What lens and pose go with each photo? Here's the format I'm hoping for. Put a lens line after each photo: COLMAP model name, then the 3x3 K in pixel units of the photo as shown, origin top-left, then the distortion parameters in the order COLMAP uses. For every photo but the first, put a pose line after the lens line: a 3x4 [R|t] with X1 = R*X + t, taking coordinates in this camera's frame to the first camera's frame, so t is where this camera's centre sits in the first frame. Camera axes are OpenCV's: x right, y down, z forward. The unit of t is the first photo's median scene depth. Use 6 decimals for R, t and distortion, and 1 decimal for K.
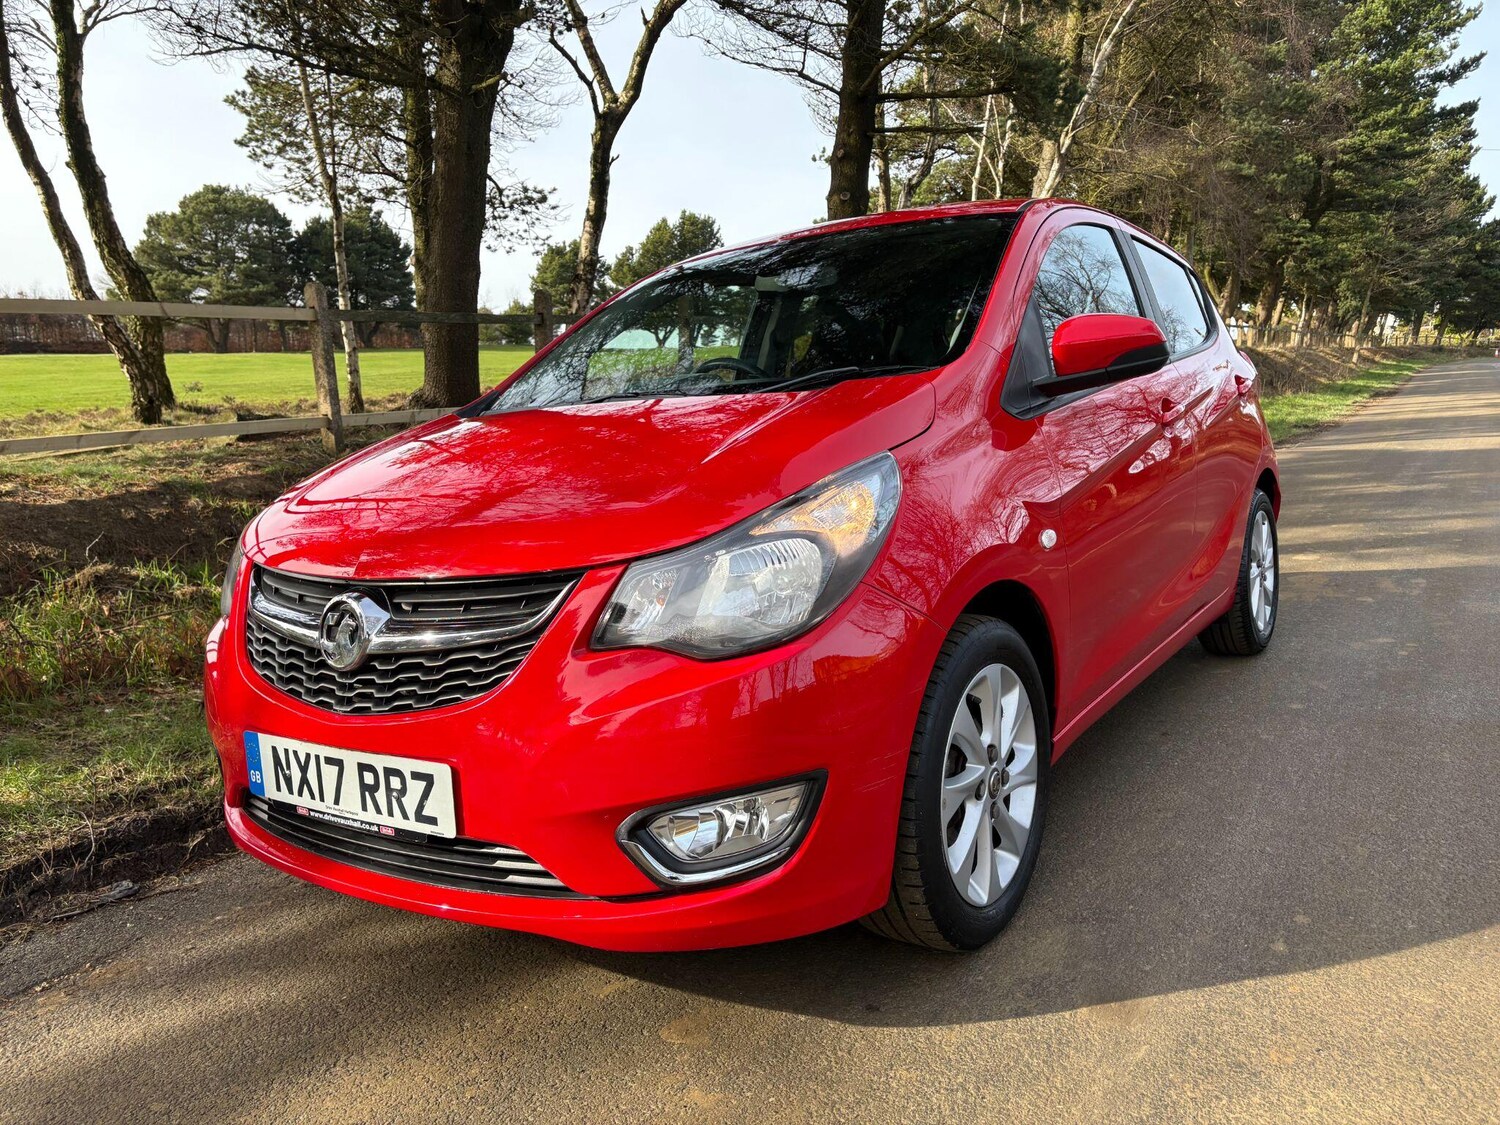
lens RADIAL K [[1127.0, 0, 742.8], [0, 1127.0, 561.9], [0, 0, 1]] dist [0.049914, -0.051903]
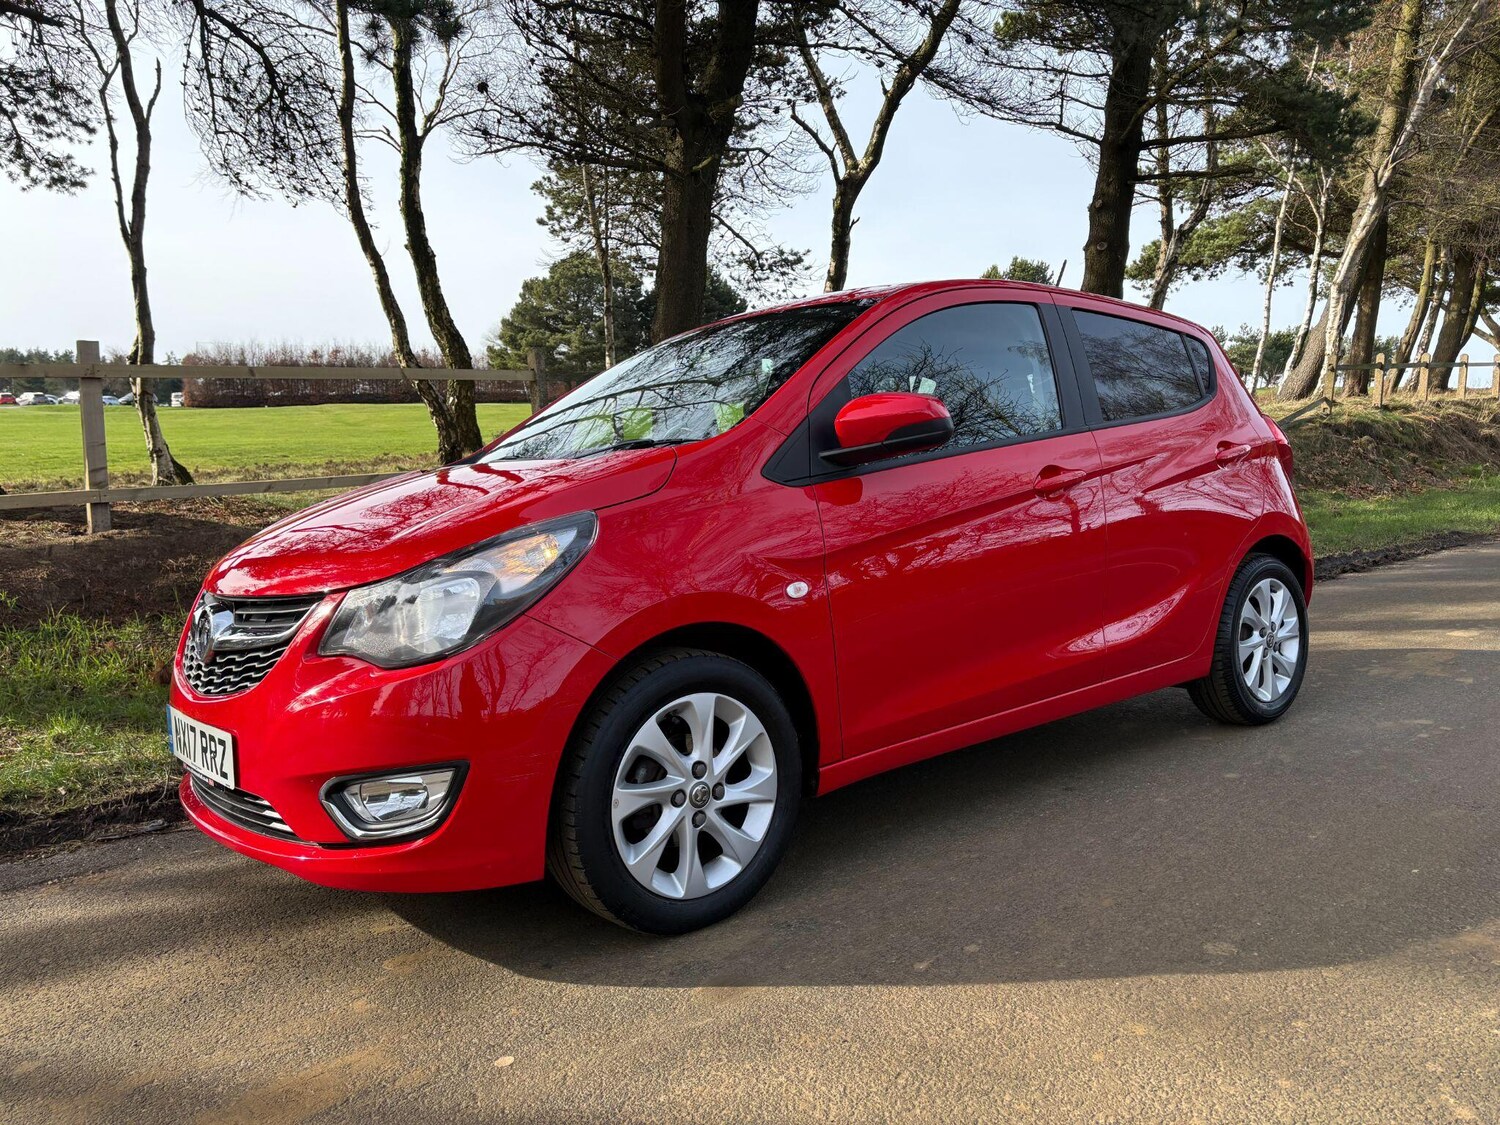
lens RADIAL K [[1127.0, 0, 756.8], [0, 1127.0, 568.7], [0, 0, 1]] dist [0.049914, -0.051903]
pose [[0.961661, 0.039918, -0.271320, 0.099143], [-0.049299, 0.998396, -0.027843, -0.001444], [0.269774, 0.040152, 0.962086, -0.019737]]
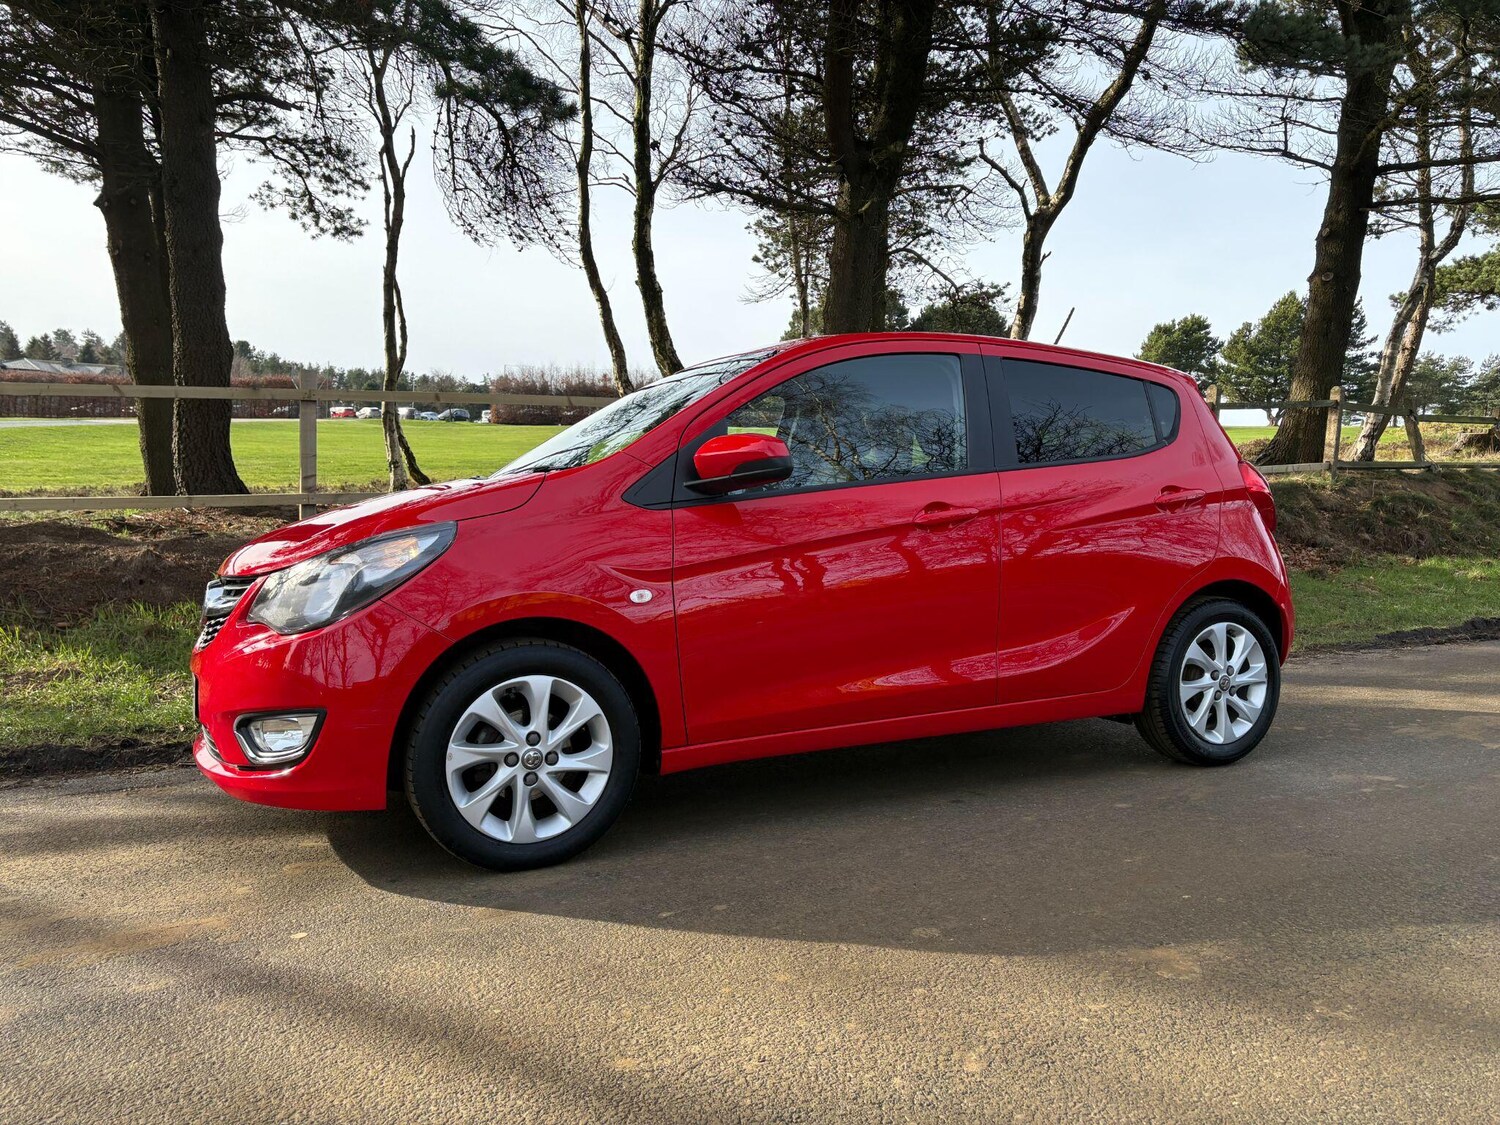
lens RADIAL K [[1127.0, 0, 756.8], [0, 1127.0, 559.2], [0, 0, 1]] dist [0.049914, -0.051903]
pose [[0.869804, 0.079181, -0.487003, 0.192469], [-0.112374, 0.992890, -0.039273, -0.004973], [0.480430, 0.088886, 0.872517, -0.021098]]
